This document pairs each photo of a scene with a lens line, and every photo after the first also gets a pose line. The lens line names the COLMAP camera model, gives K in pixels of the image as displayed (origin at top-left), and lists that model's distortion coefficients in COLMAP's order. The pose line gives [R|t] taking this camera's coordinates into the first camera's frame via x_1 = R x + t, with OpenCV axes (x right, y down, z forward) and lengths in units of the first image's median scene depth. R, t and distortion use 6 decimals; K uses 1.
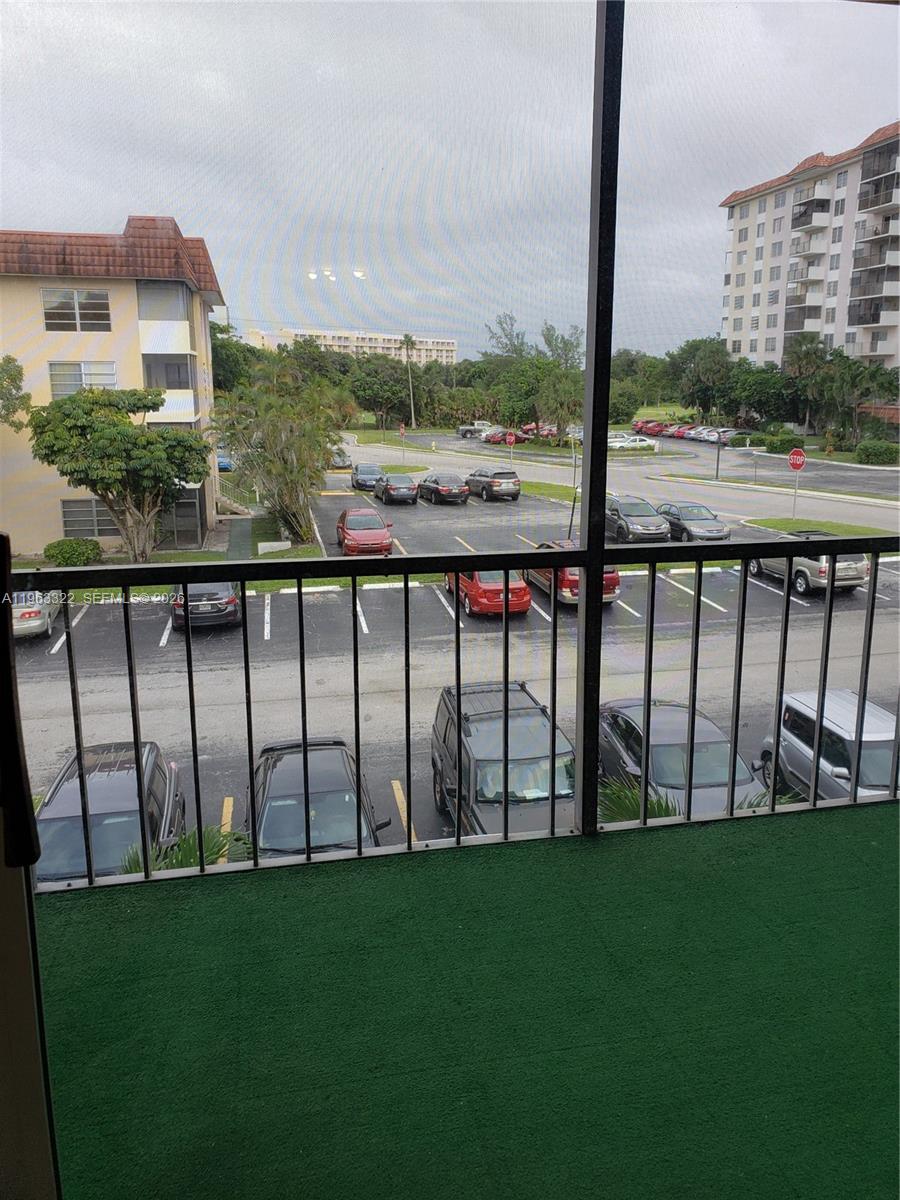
lens RADIAL K [[926.1, 0, 465.3], [0, 926.1, 593.8], [0, 0, 1]] dist [0.009427, 0.000700]
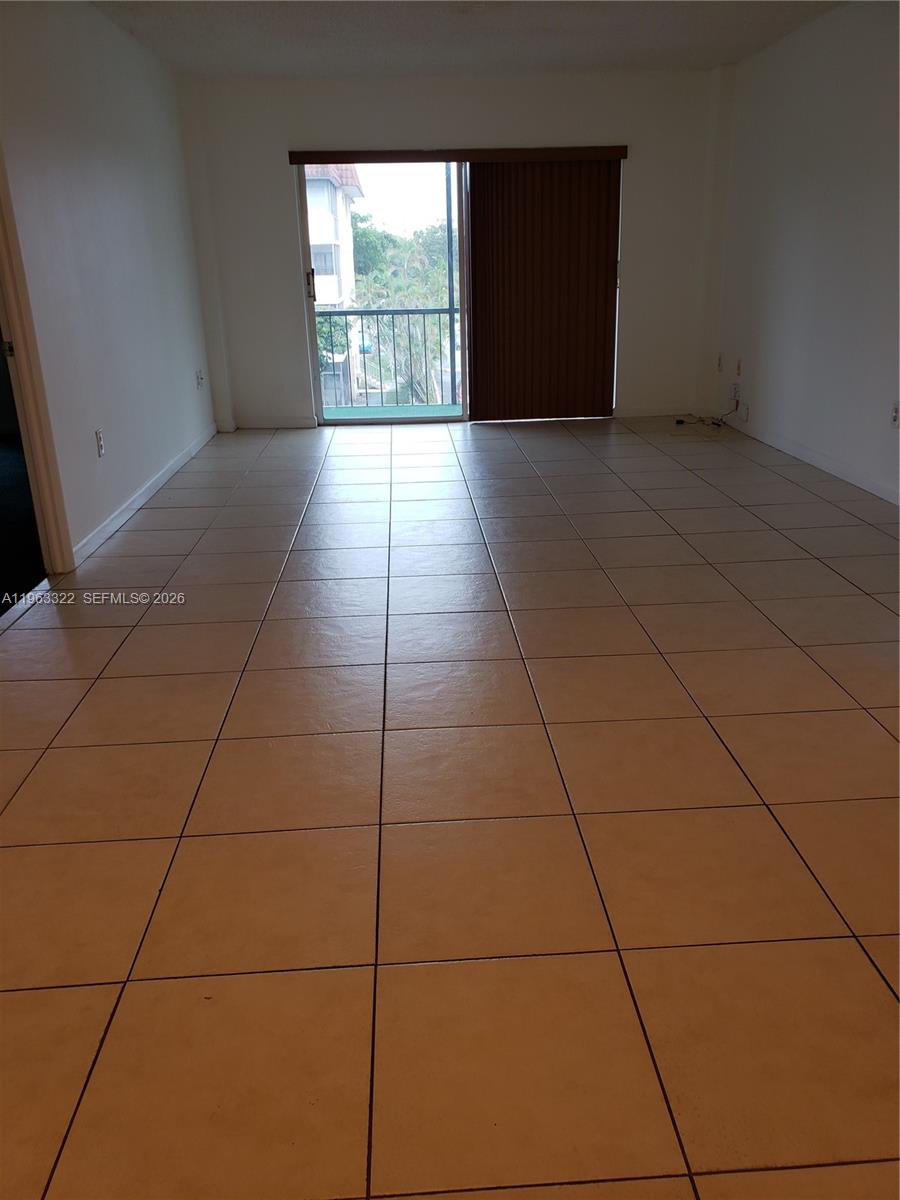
lens RADIAL K [[926.1, 0, 465.3], [0, 926.1, 593.8], [0, 0, 1]] dist [0.009427, 0.000700]
pose [[0.988675, 0.025858, -0.147827, 0.045550], [-0.008658, 0.993231, 0.115836, 0.038255], [0.149822, -0.113244, 0.982206, -0.156180]]
